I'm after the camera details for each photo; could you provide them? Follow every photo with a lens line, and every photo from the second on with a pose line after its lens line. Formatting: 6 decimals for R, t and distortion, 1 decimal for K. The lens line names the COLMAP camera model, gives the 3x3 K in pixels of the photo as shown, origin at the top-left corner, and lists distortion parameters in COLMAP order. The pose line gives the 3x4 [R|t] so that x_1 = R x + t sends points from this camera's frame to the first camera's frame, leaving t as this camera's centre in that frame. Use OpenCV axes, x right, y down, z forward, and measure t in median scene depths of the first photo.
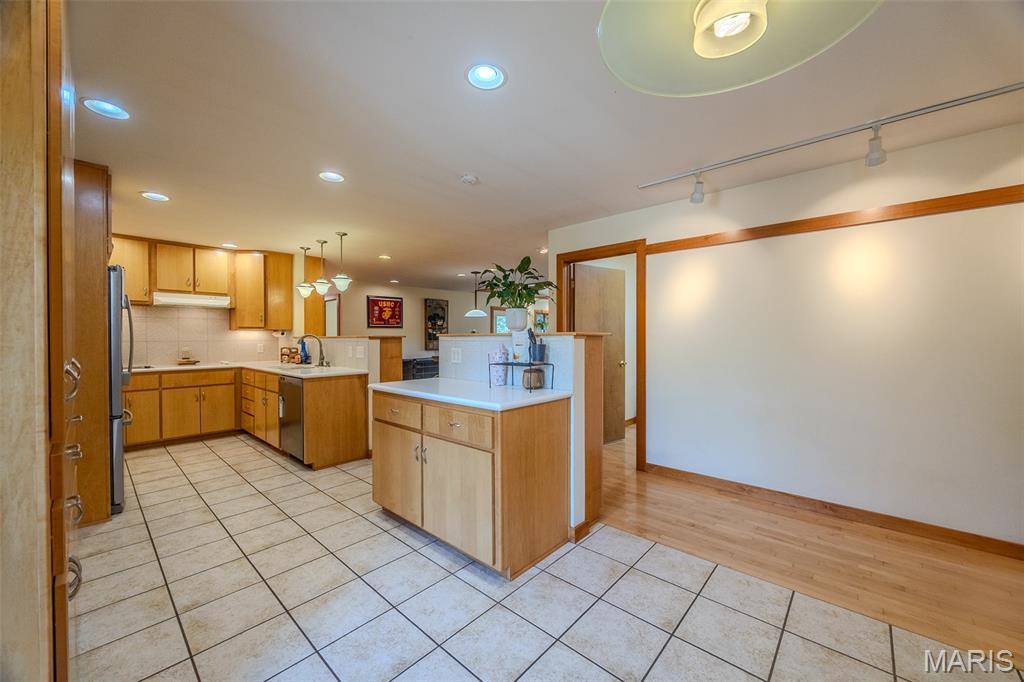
lens RADIAL K [[390.2, 0, 516.2], [0, 390.2, 338.5], [0, 0, 1]] dist [-0.006777, 0.000747]
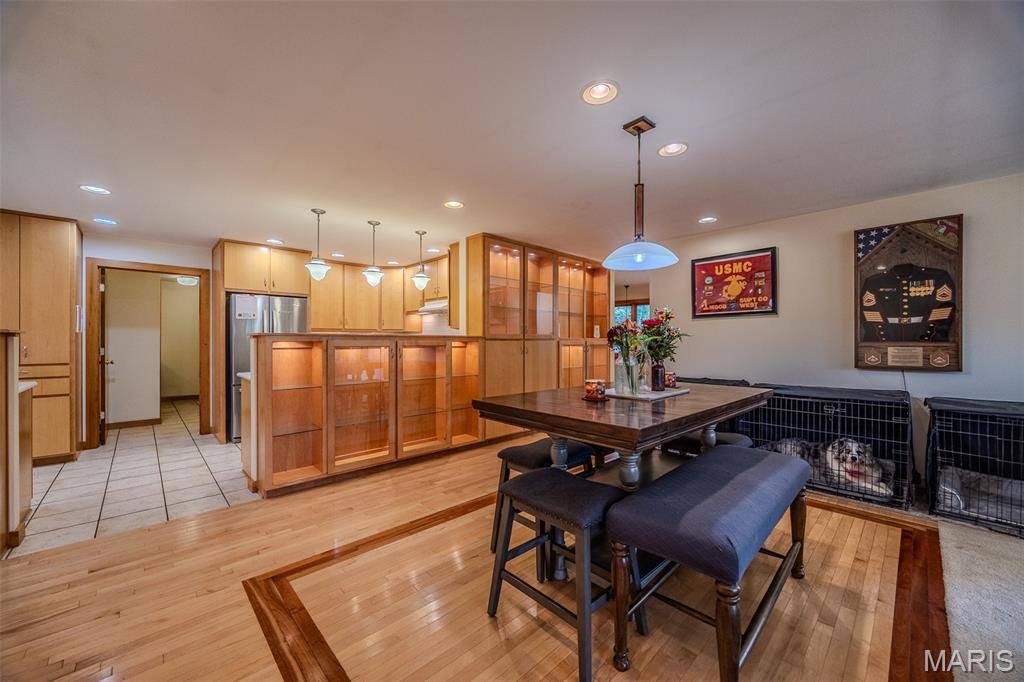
lens RADIAL K [[390.2, 0, 512.1], [0, 390.2, 343.3], [0, 0, 1]] dist [-0.006777, 0.000747]
pose [[-0.074488, 0.005203, -0.997208, 0.542673], [-0.000912, 0.999986, 0.005286, 0.012547], [0.997222, 0.001303, -0.074482, 2.323706]]
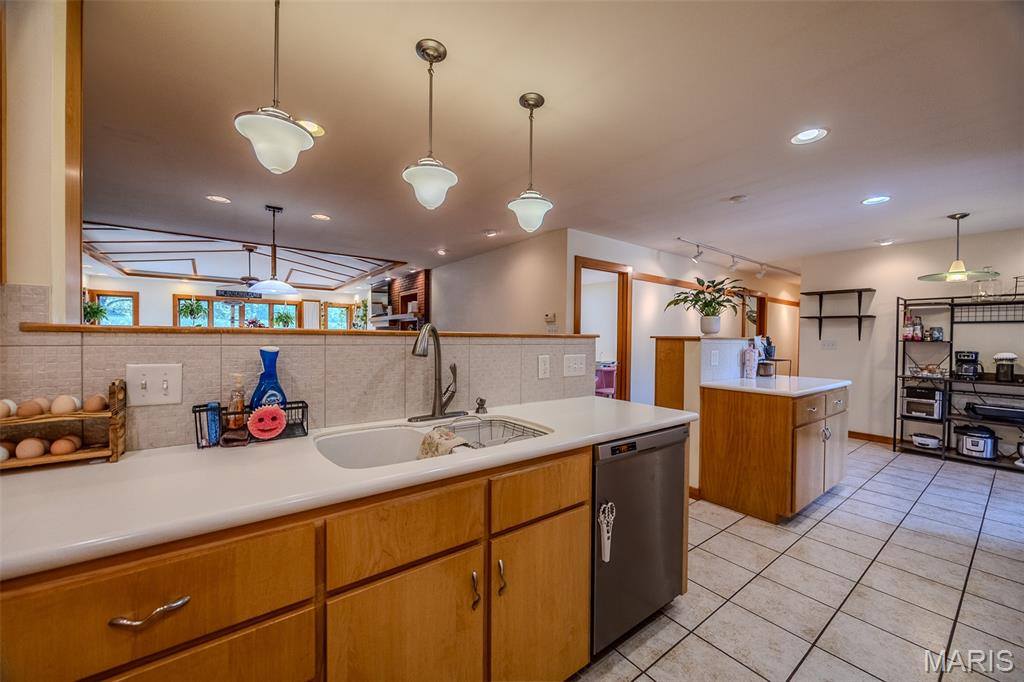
lens RADIAL K [[390.2, 0, 515.5], [0, 390.2, 344.7], [0, 0, 1]] dist [-0.006777, 0.000747]
pose [[0.191957, -0.009954, 0.981353, -1.402082], [-0.009855, 0.999879, 0.012070, 0.001649], [-0.981354, -0.011988, 0.191836, 1.474500]]
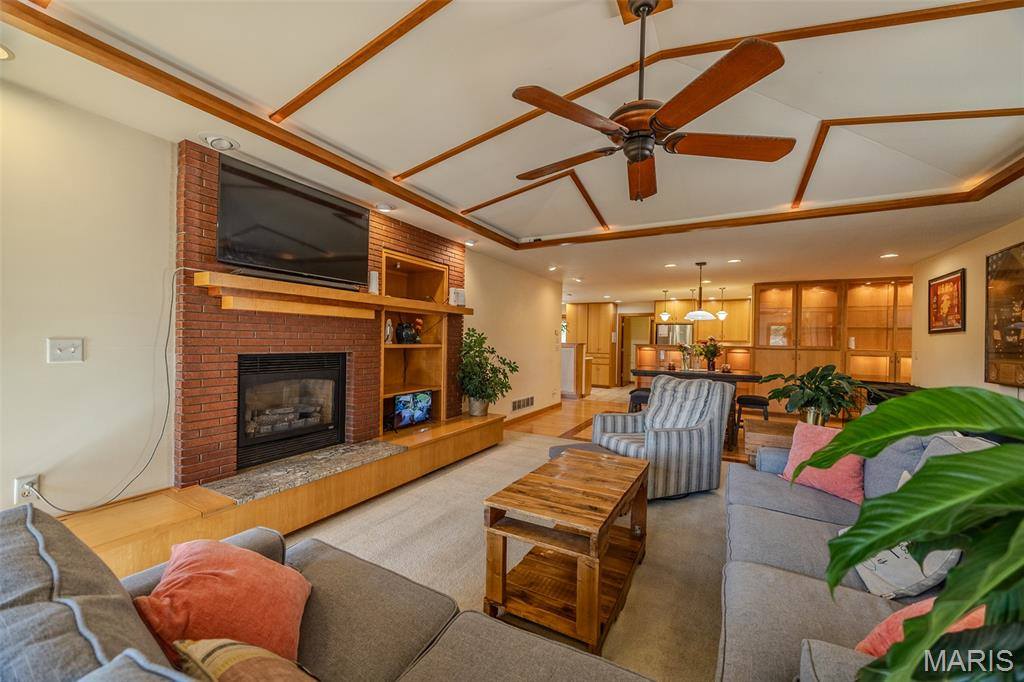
lens RADIAL K [[390.2, 0, 514.9], [0, 390.2, 343.3], [0, 0, 1]] dist [-0.006777, 0.000747]
pose [[-0.973158, -0.016505, -0.229544, 1.097523], [-0.018554, 0.999805, 0.006769, -0.015937], [0.229388, 0.010846, -0.973275, 4.220941]]
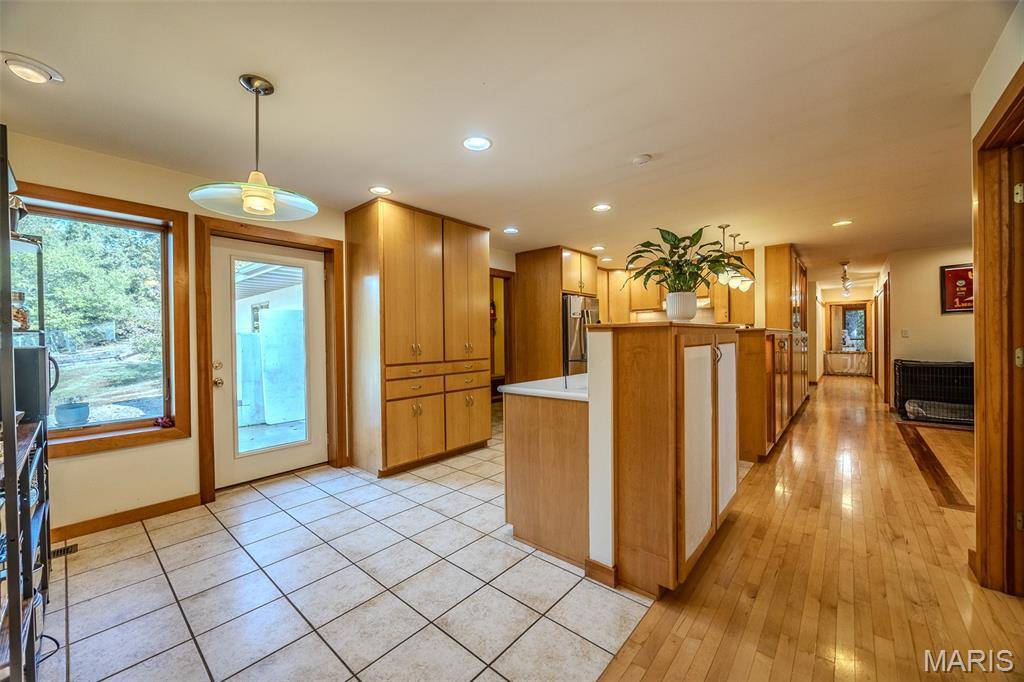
lens RADIAL K [[390.2, 0, 515.4], [0, 390.2, 338.4], [0, 0, 1]] dist [-0.006777, 0.000747]
pose [[0.016434, 0.006152, -0.999846, 0.840016], [0.013101, 0.999894, 0.006367, 0.004385], [0.999779, -0.013204, 0.016351, 0.714049]]
